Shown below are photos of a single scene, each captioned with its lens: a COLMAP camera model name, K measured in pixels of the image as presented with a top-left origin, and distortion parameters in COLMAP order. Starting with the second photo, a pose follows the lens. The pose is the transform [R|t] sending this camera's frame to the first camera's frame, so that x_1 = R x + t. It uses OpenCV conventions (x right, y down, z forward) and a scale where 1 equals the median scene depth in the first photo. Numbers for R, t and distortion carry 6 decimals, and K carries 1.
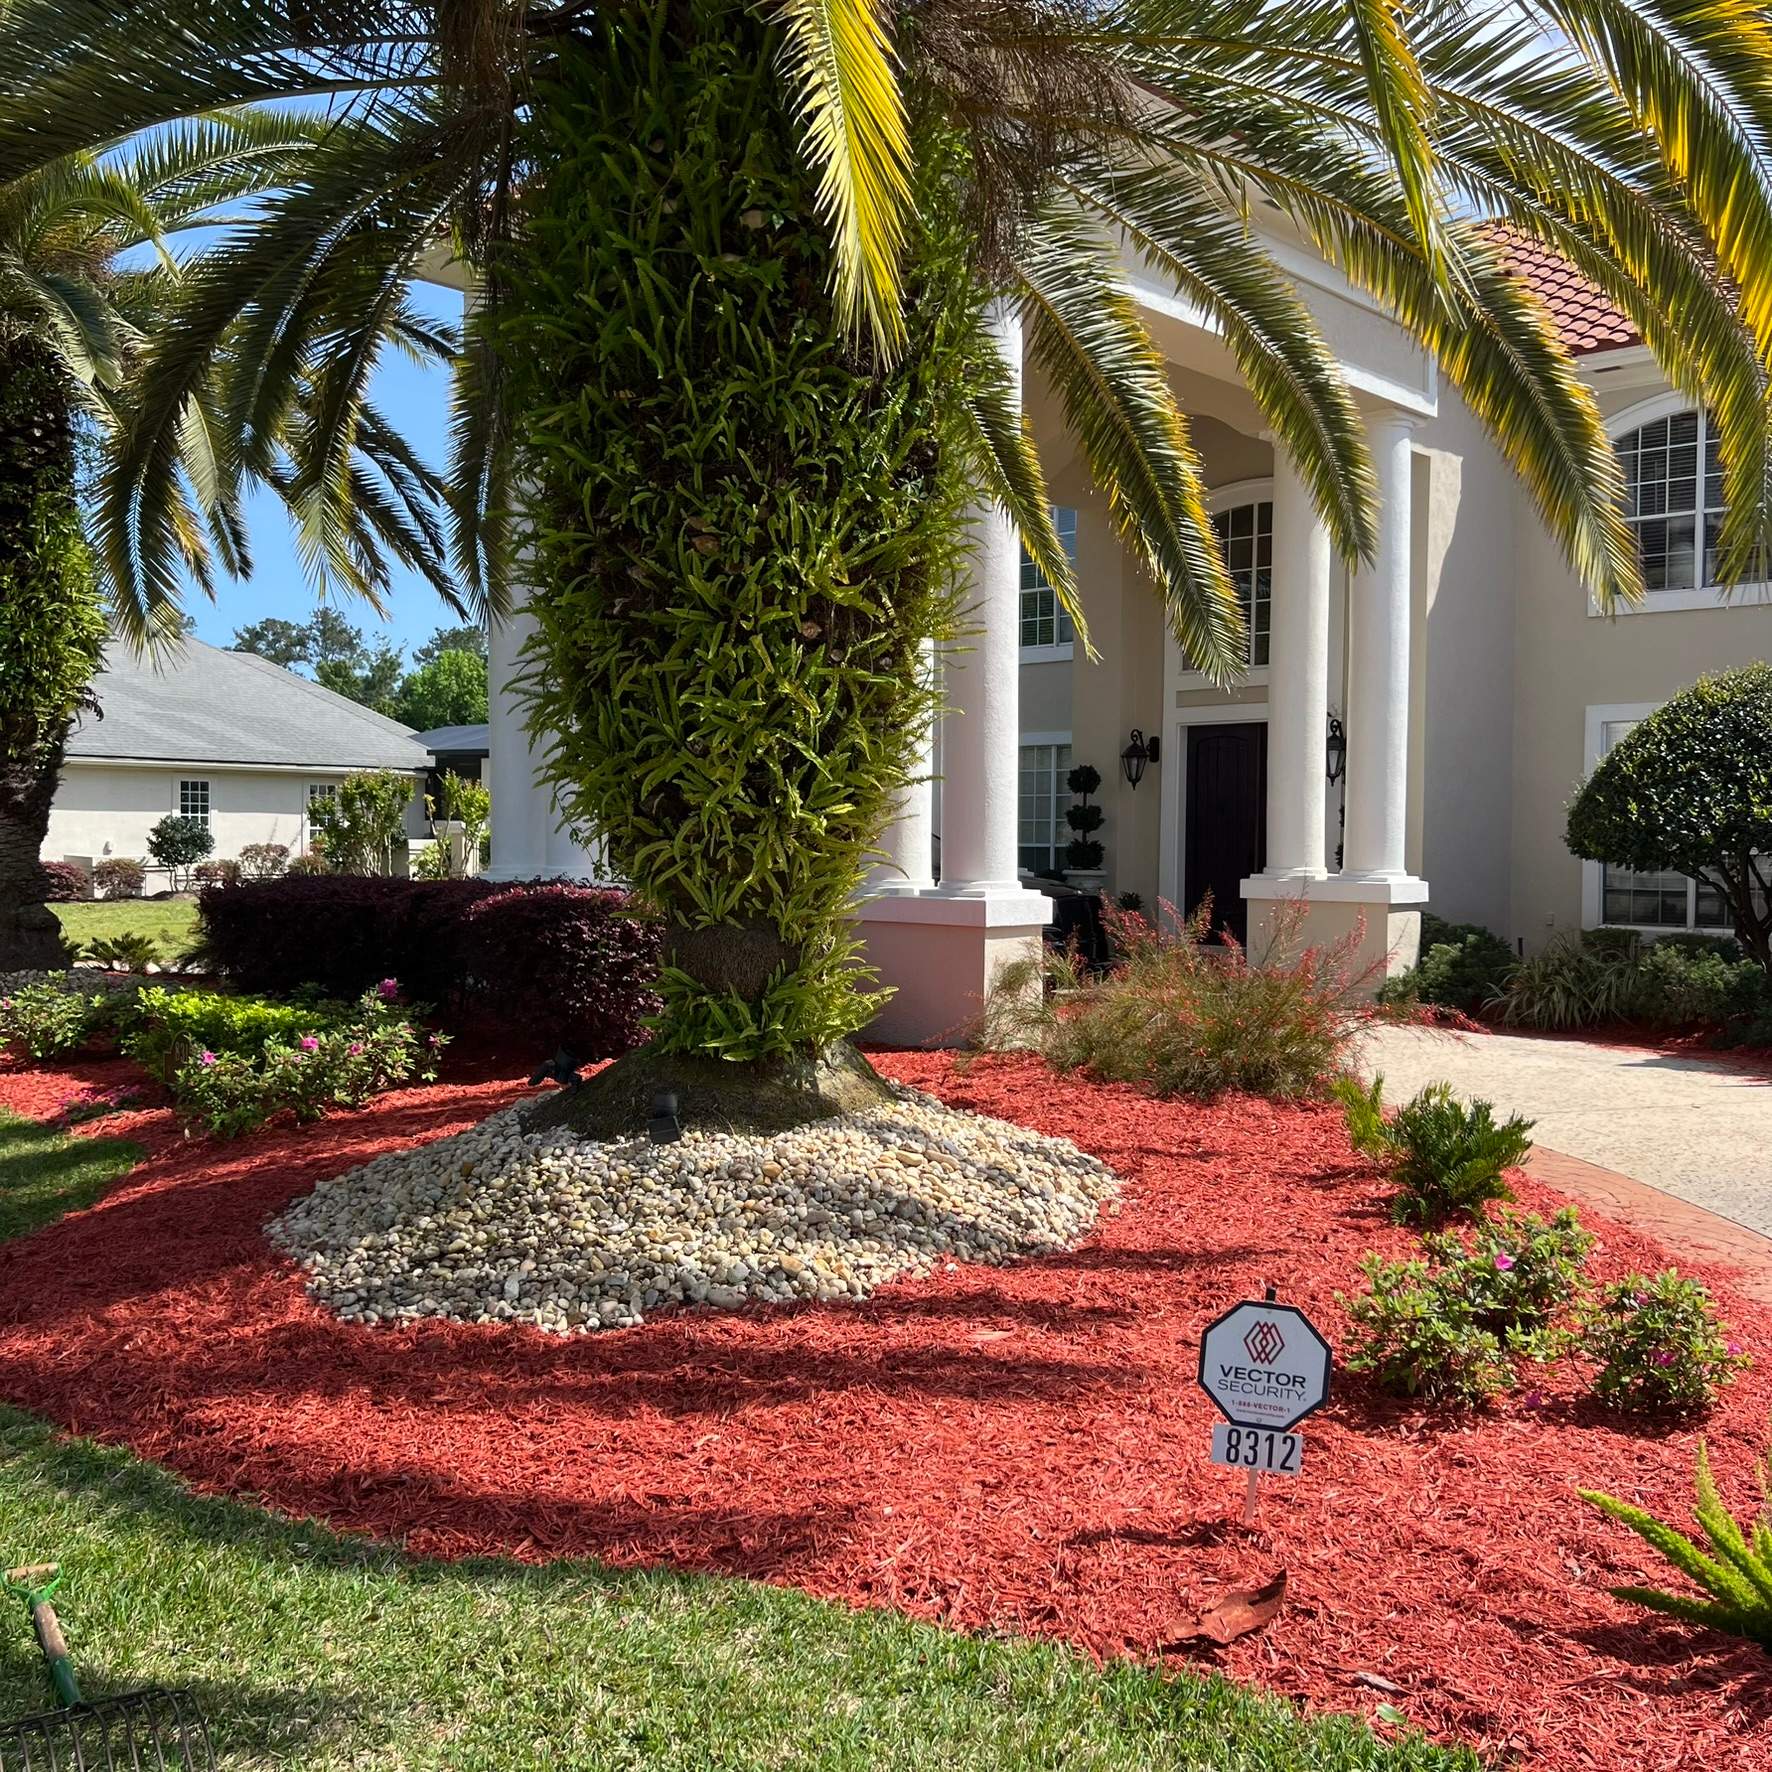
lens RADIAL K [[1761.8, 0, 875.5], [0, 1761.8, 875.0], [0, 0, 1]] dist [0.045063, 0.000000]
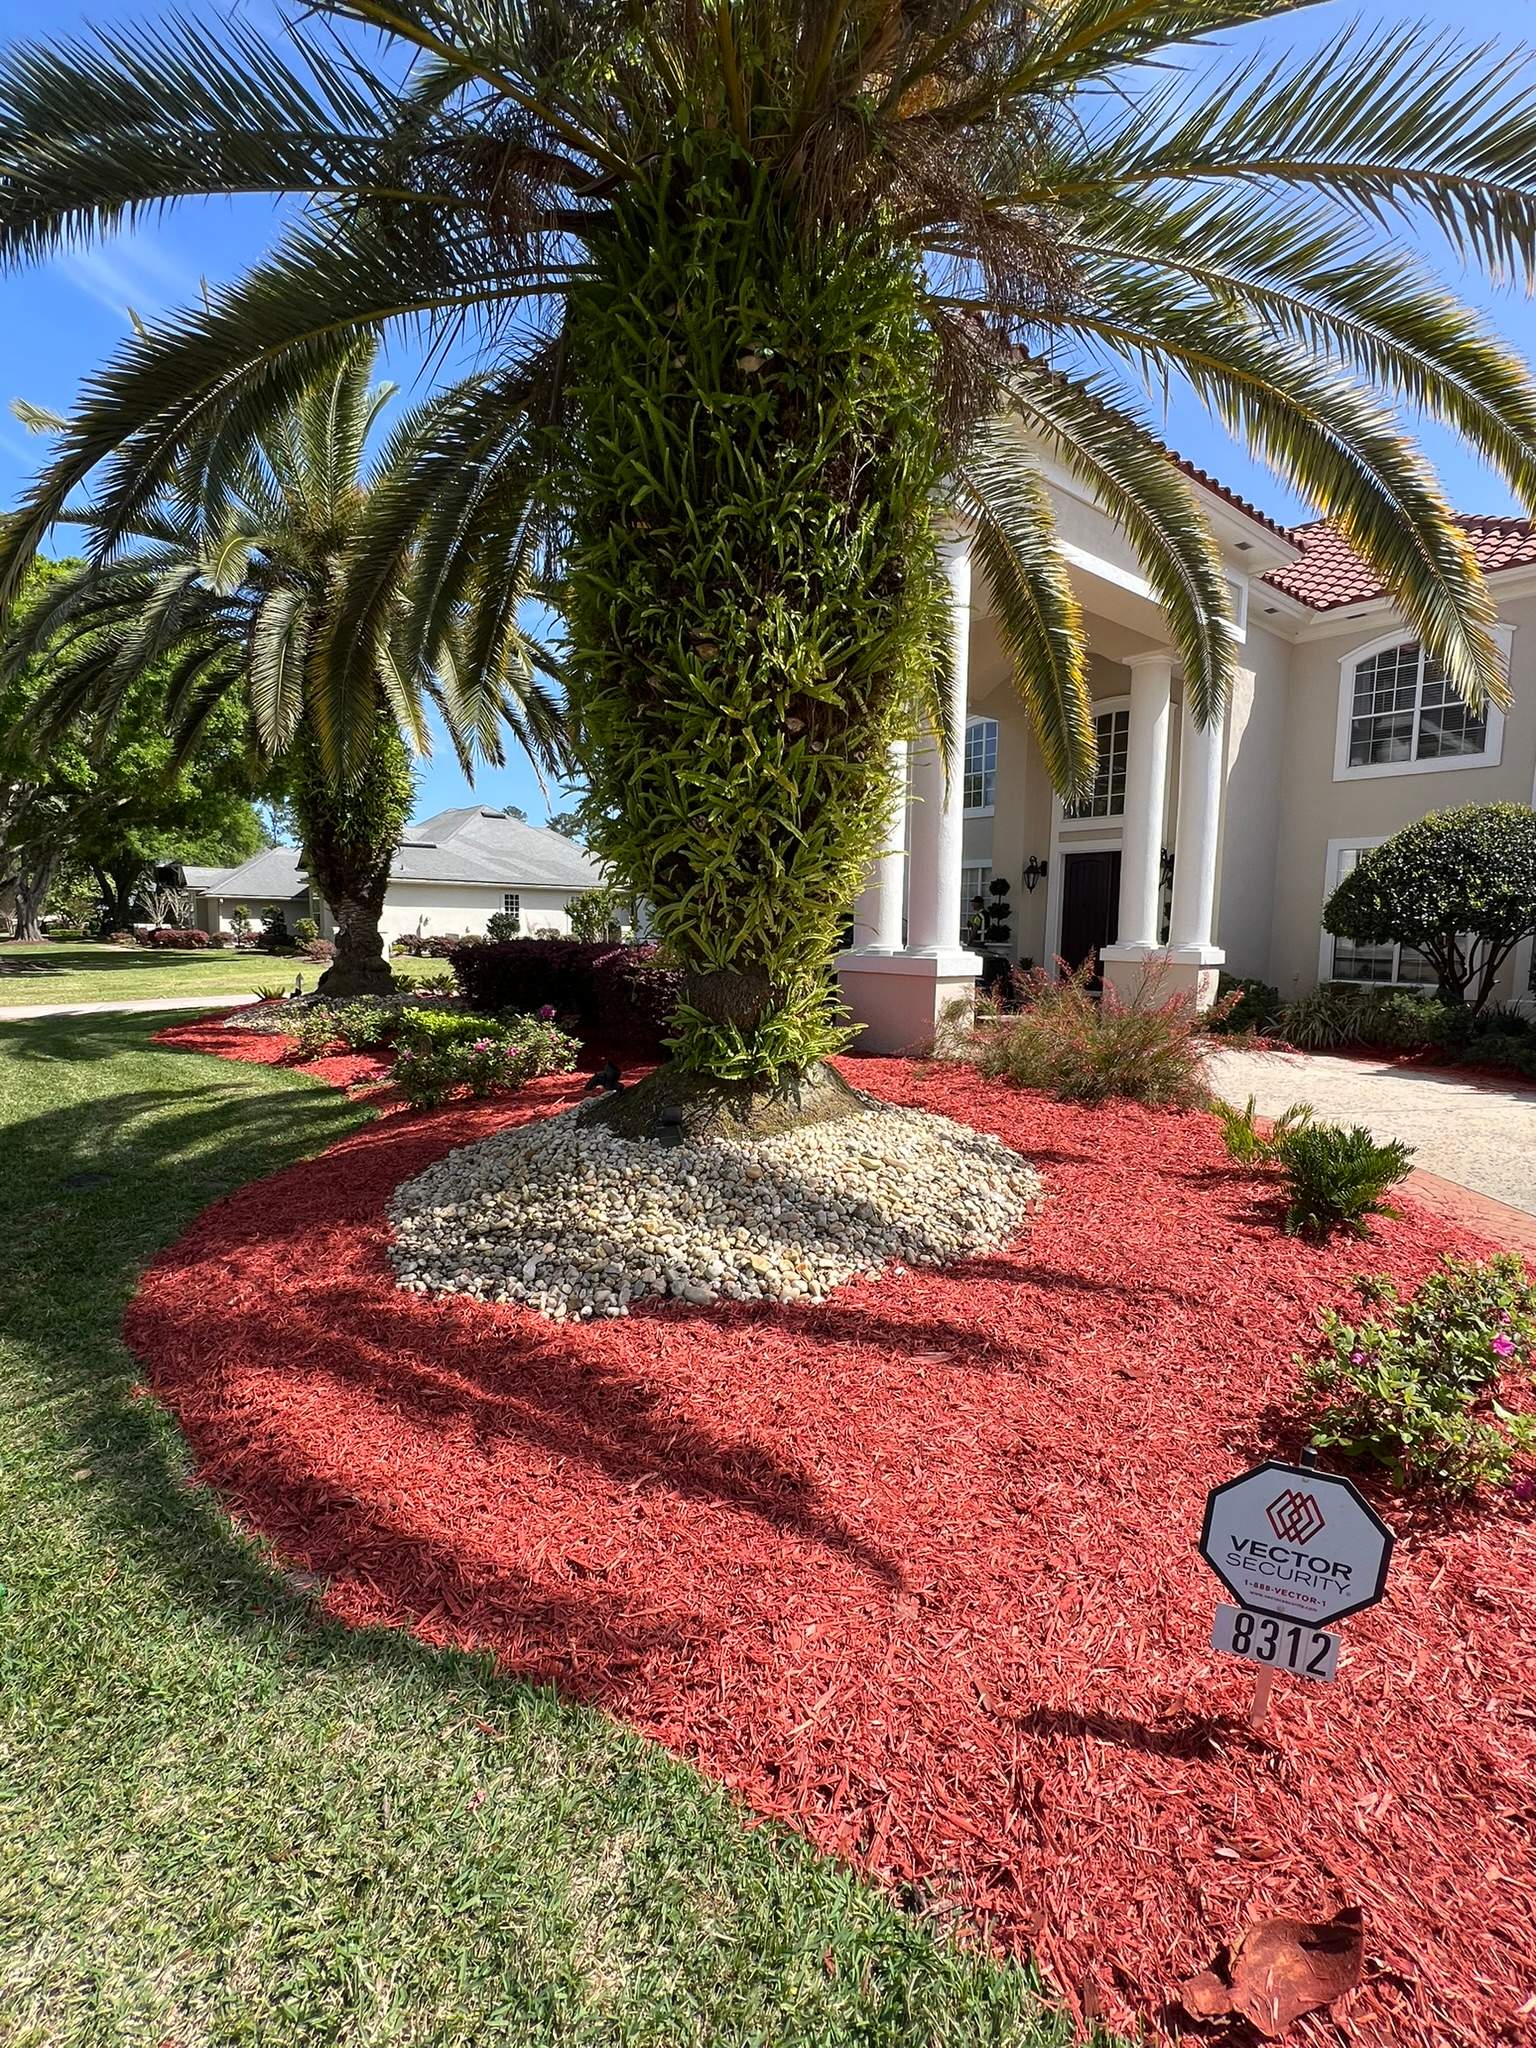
lens RADIAL K [[934.2, 0, 757.9], [0, 934.2, 1023.3], [0, 0, 1]] dist [0.001187, 0.000674]
pose [[0.992052, 0.018470, -0.124470, 0.021038], [-0.008405, 0.996686, 0.080909, 0.011922], [0.125551, -0.079219, 0.988919, 0.354937]]
